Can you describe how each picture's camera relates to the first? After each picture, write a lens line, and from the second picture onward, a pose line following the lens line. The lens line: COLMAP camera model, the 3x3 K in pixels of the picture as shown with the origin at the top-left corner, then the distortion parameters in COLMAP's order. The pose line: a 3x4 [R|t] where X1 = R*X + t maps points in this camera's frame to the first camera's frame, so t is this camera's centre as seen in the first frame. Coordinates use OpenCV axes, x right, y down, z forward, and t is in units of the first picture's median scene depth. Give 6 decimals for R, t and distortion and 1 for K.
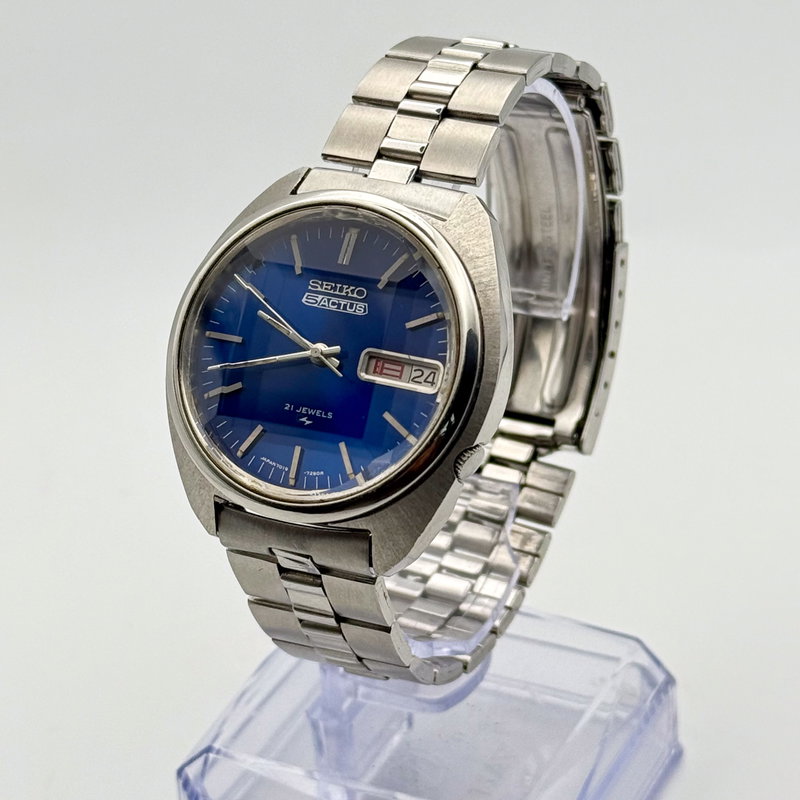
lens RADIAL K [[2448.7, 0, 403.2], [0, 2448.7, 399.0], [0, 0, 1]] dist [0.521635, 0.000000]
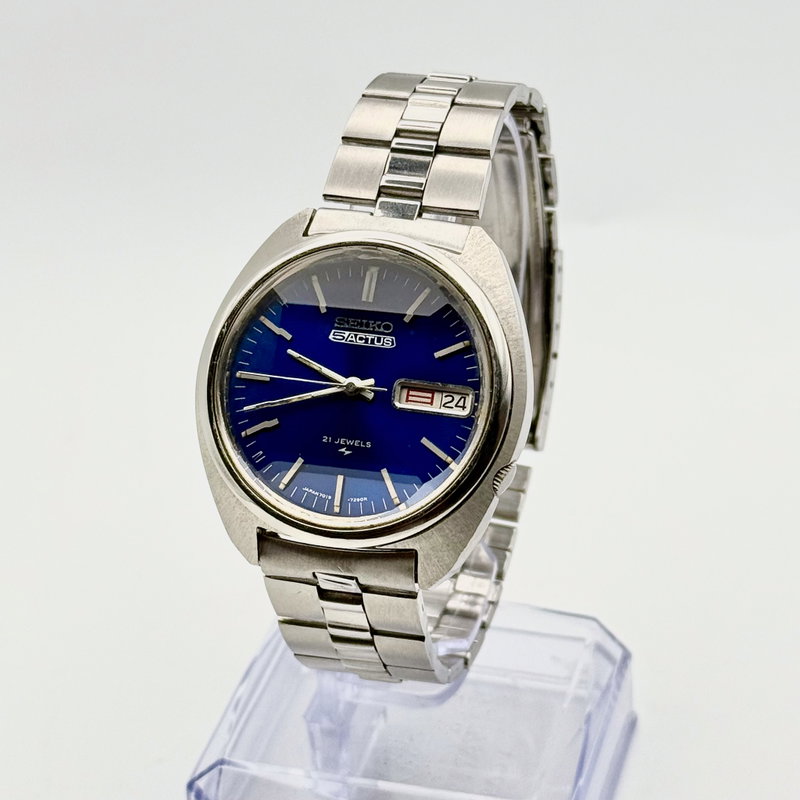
lens RADIAL K [[2448.7, 0, 397.7], [0, 2448.7, 404.3], [0, 0, 1]] dist [0.521635, 0.000000]
pose [[0.985164, -0.073773, 0.154948, -0.173894], [0.069381, 0.997025, 0.033566, -0.043744], [-0.156963, -0.022317, 0.987352, -0.047968]]
